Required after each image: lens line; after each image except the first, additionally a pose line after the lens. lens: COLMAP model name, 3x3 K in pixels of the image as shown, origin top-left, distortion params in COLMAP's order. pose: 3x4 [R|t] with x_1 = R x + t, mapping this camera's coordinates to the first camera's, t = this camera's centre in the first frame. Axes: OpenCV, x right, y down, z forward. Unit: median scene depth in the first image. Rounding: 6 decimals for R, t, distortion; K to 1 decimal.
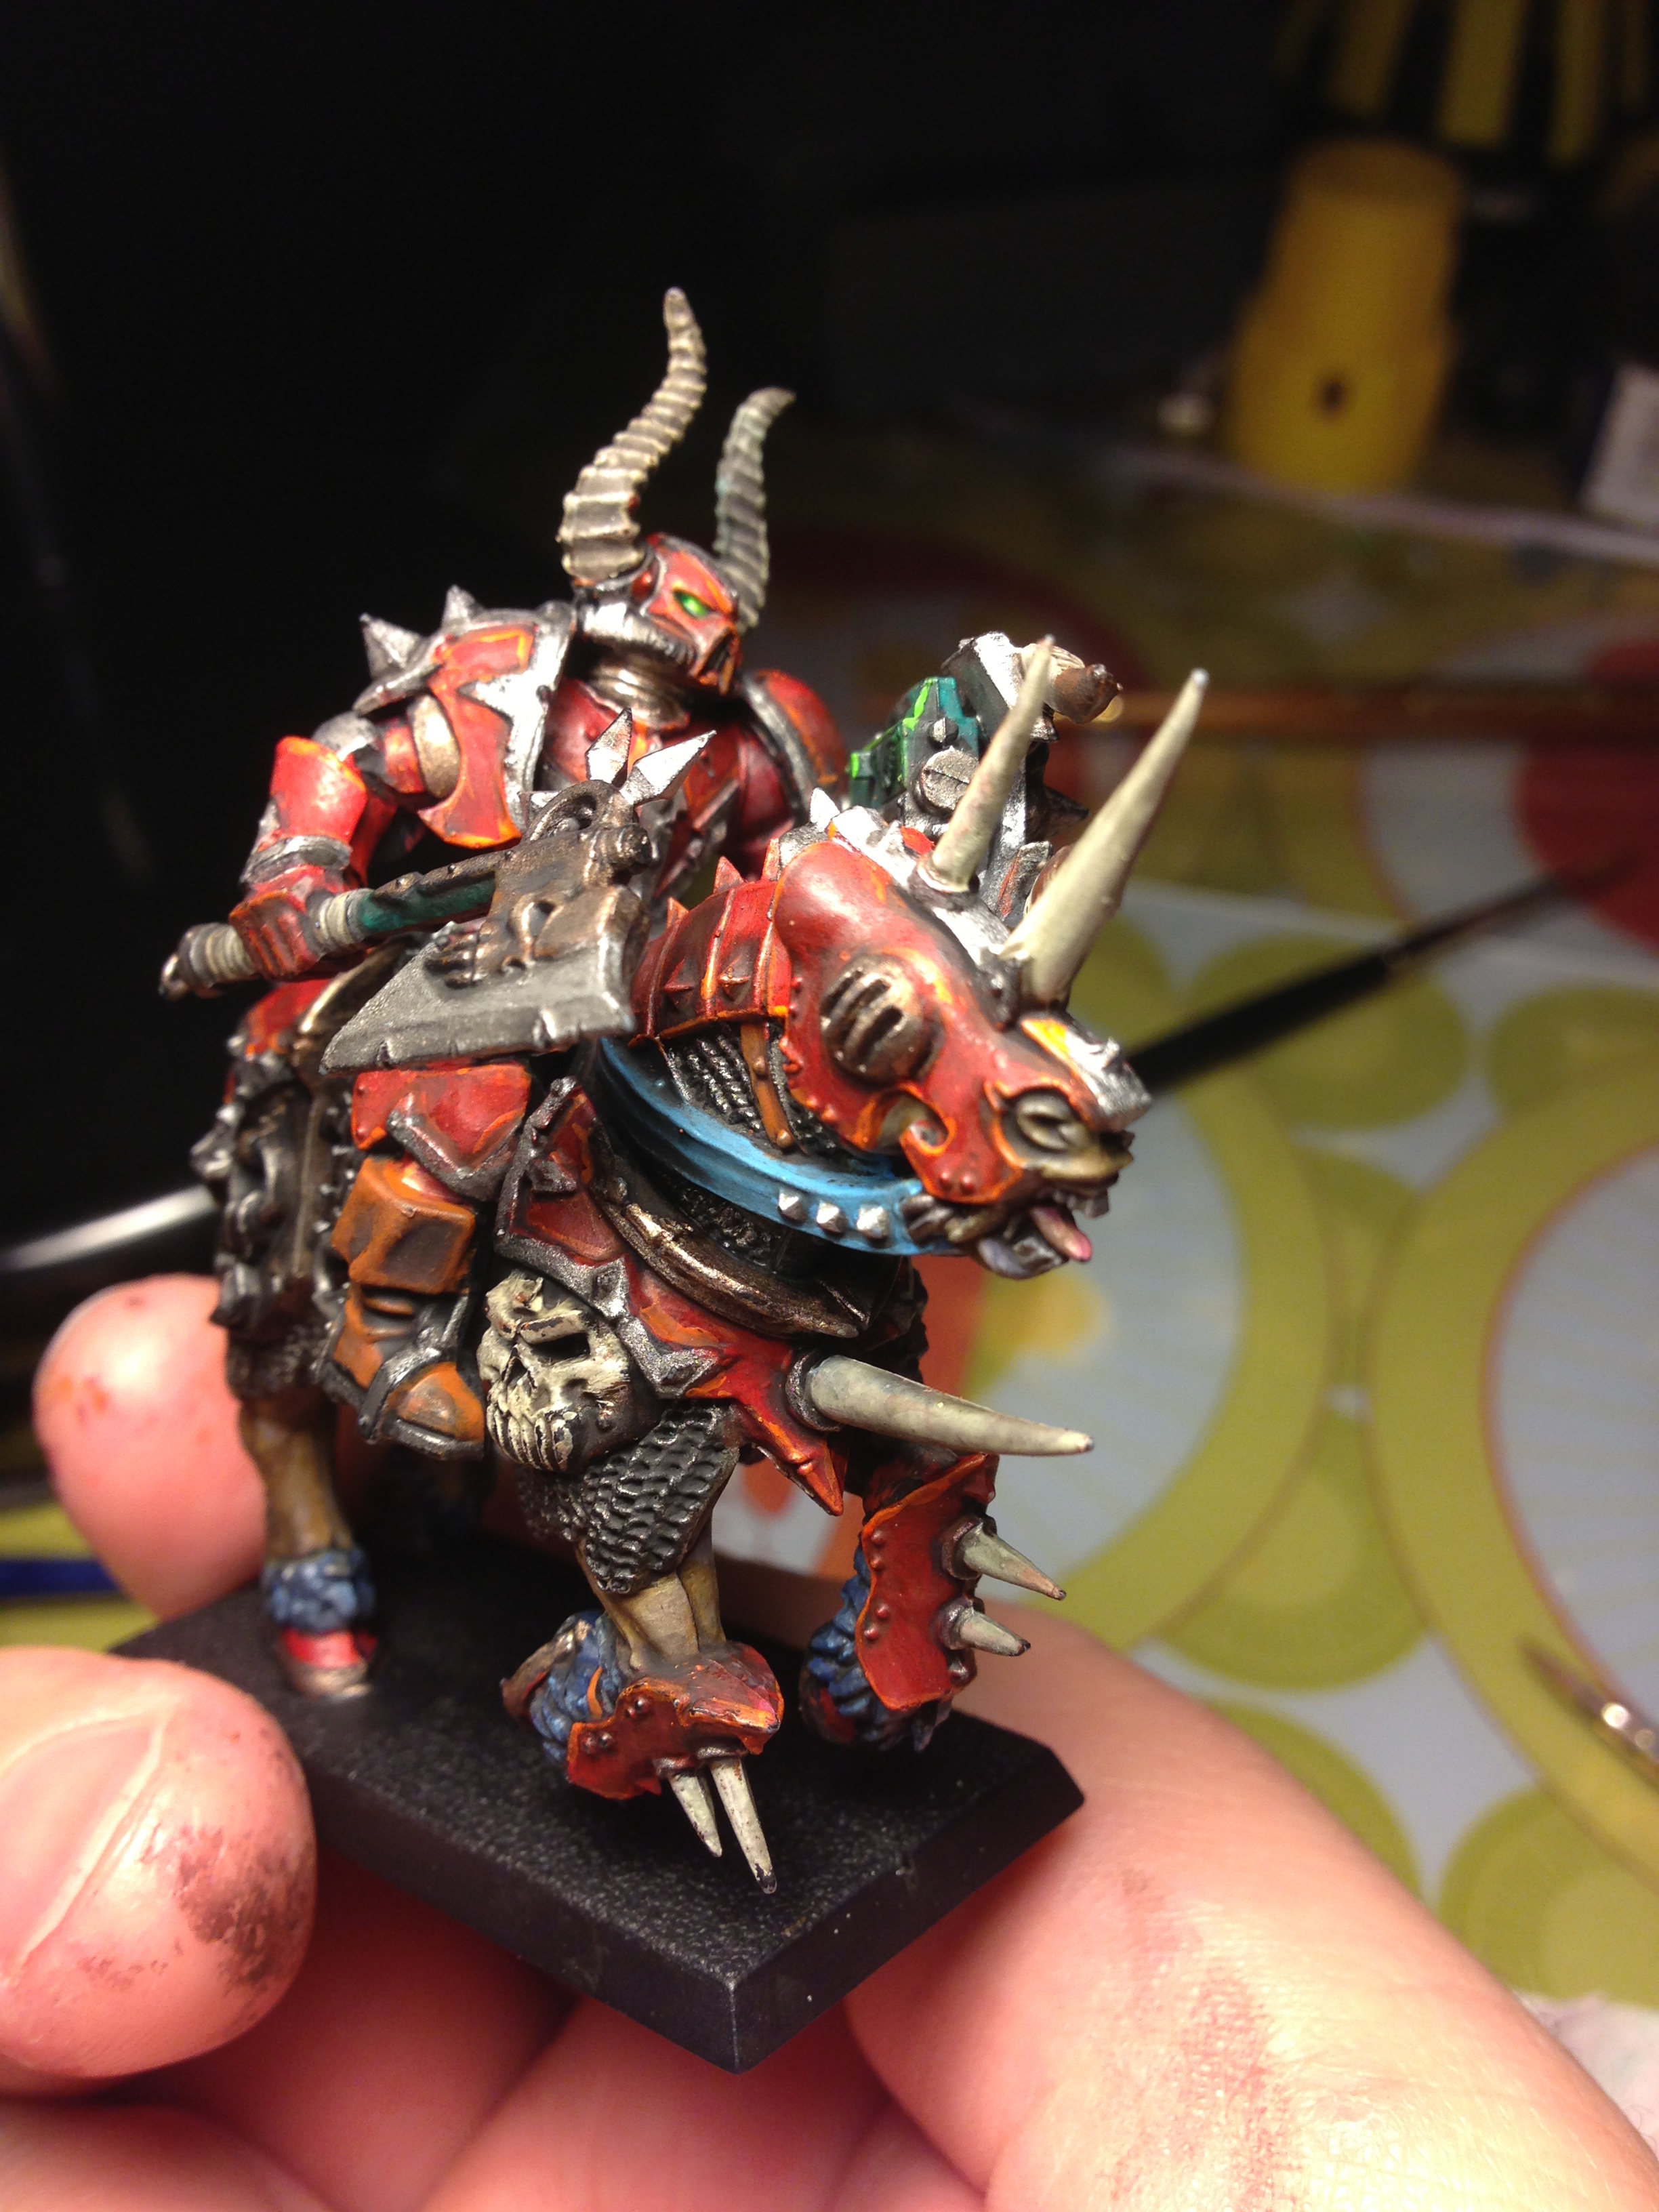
lens RADIAL K [[2167.2, 0, 829.5], [0, 2167.2, 1106.0], [0, 0, 1]] dist [0.013897, -0.116503]
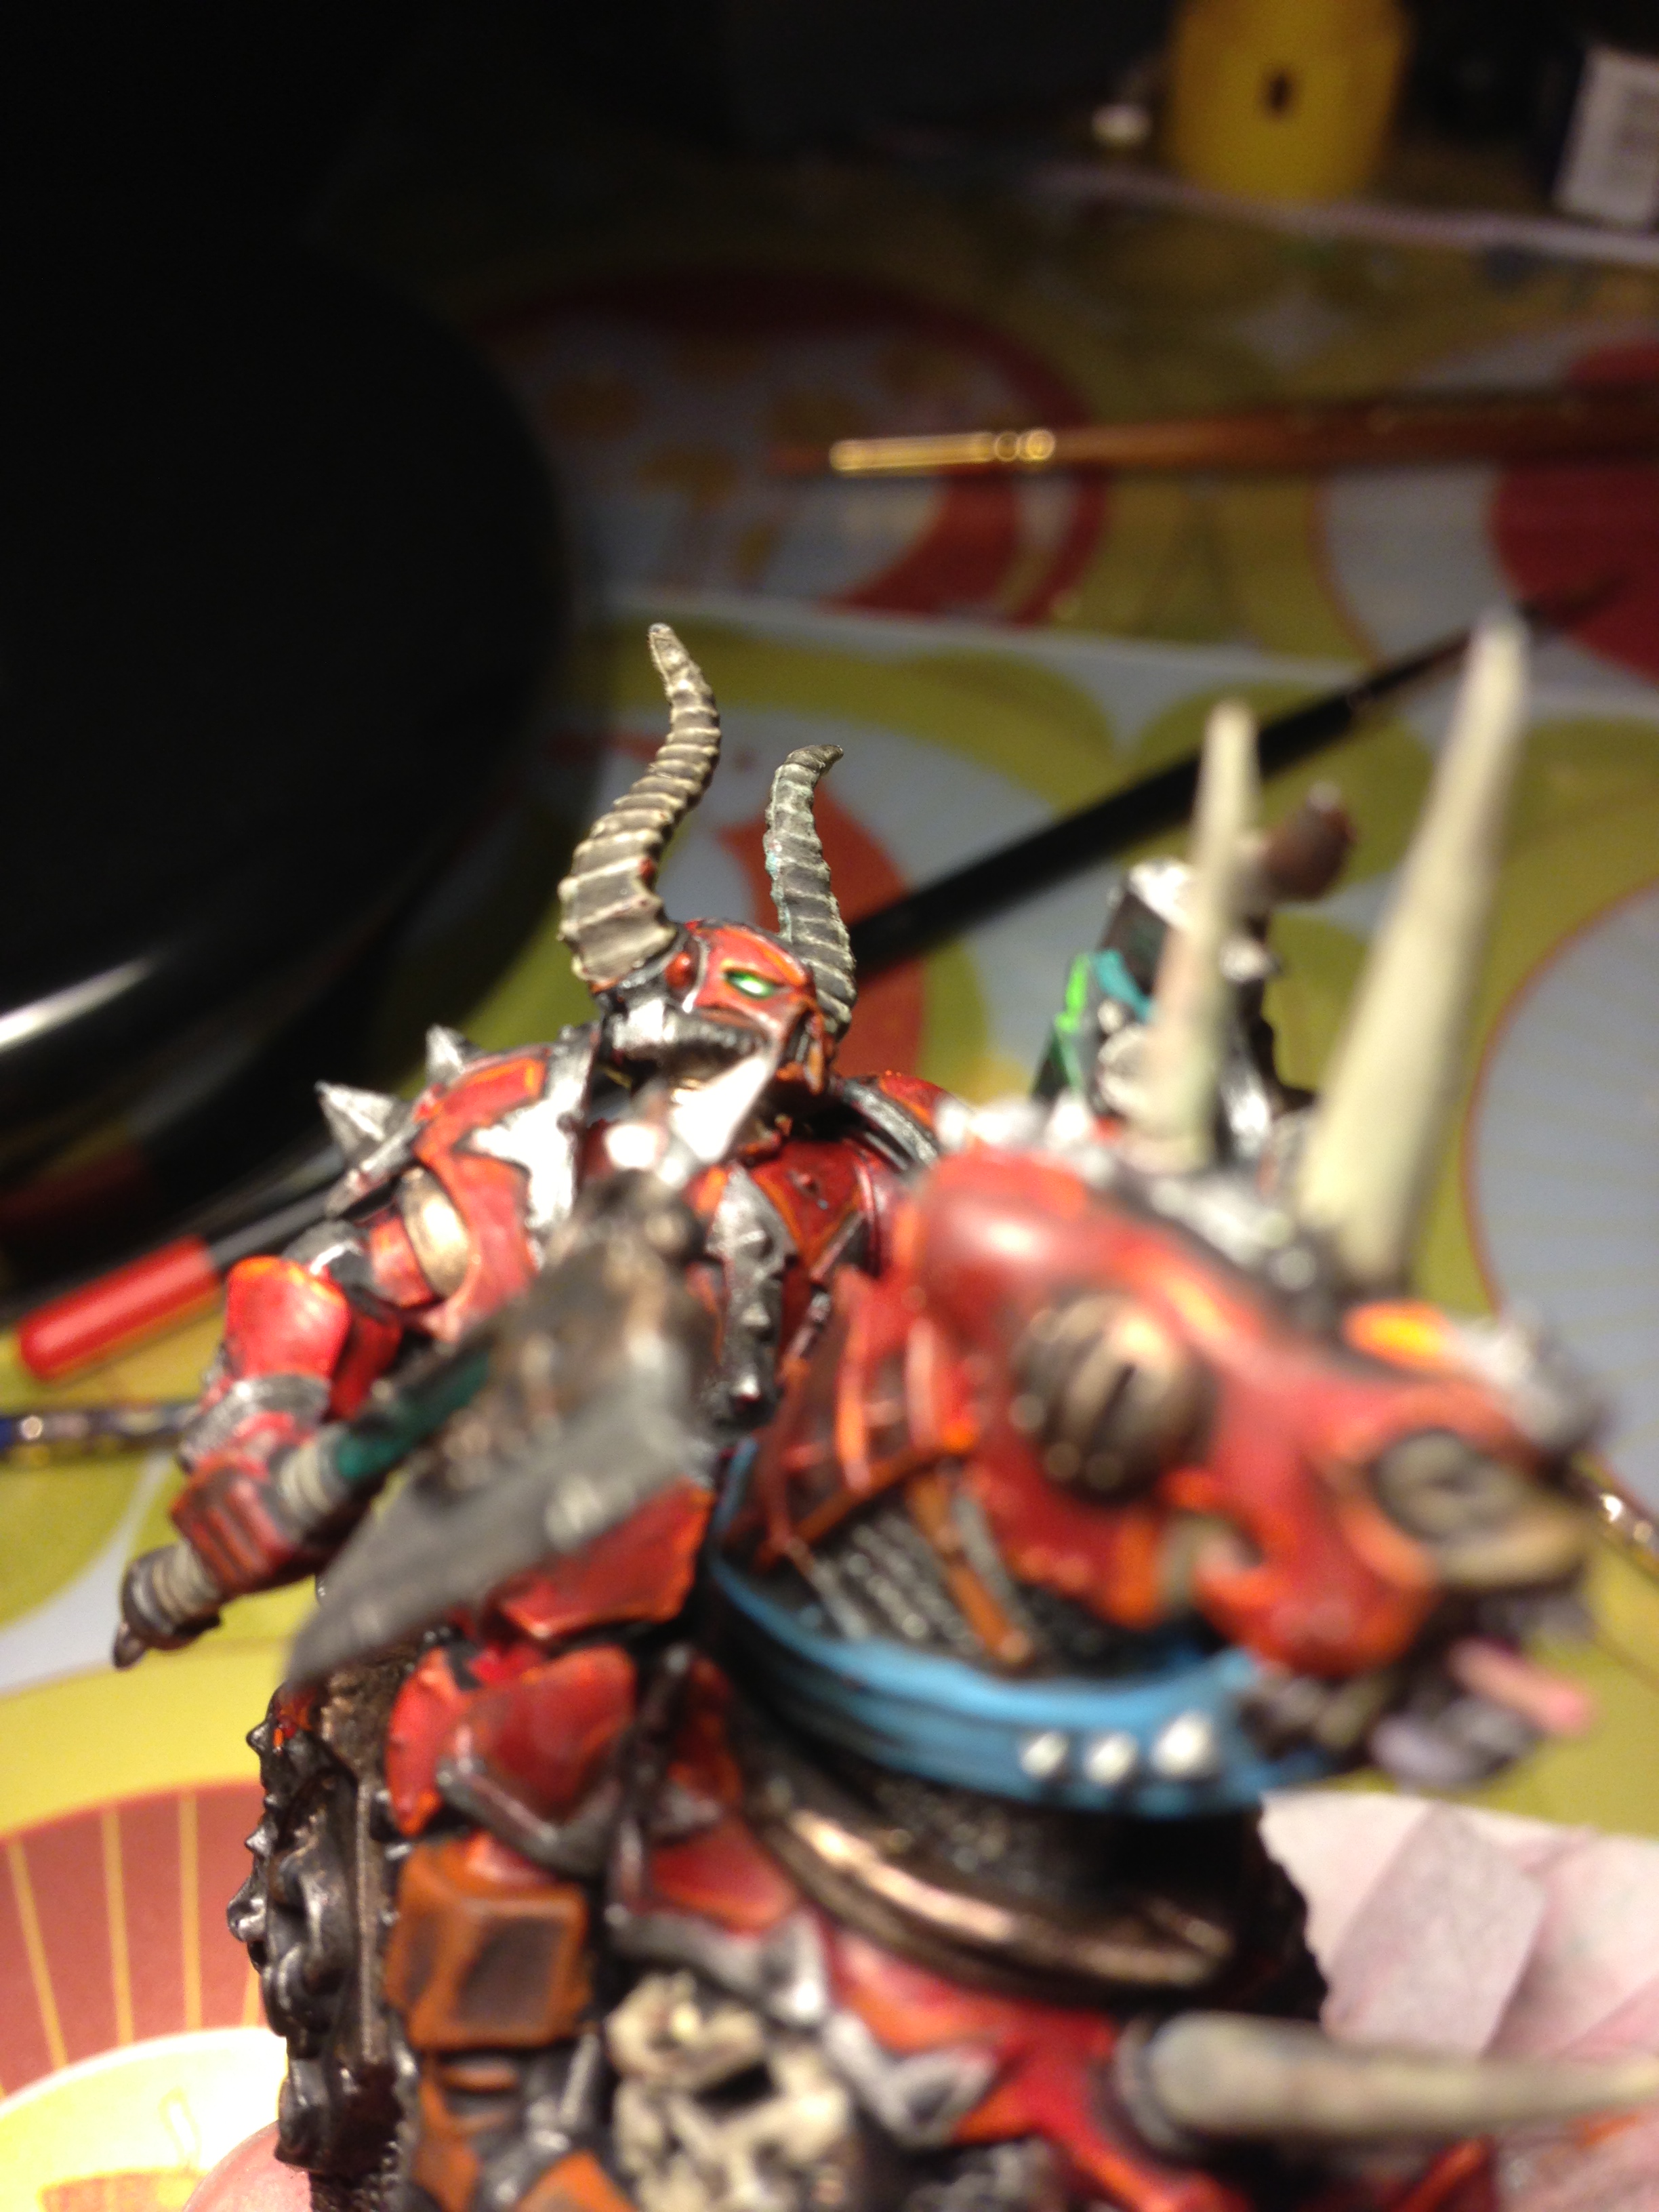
lens RADIAL K [[2072.8, 0, 870.8], [0, 2072.8, 1109.1], [0, 0, 1]] dist [0.007425, -0.088851]
pose [[0.973717, -0.222261, -0.049754, 0.002649], [0.192520, 0.919903, -0.341636, 0.060719], [0.121701, 0.323078, 0.938514, 0.357346]]
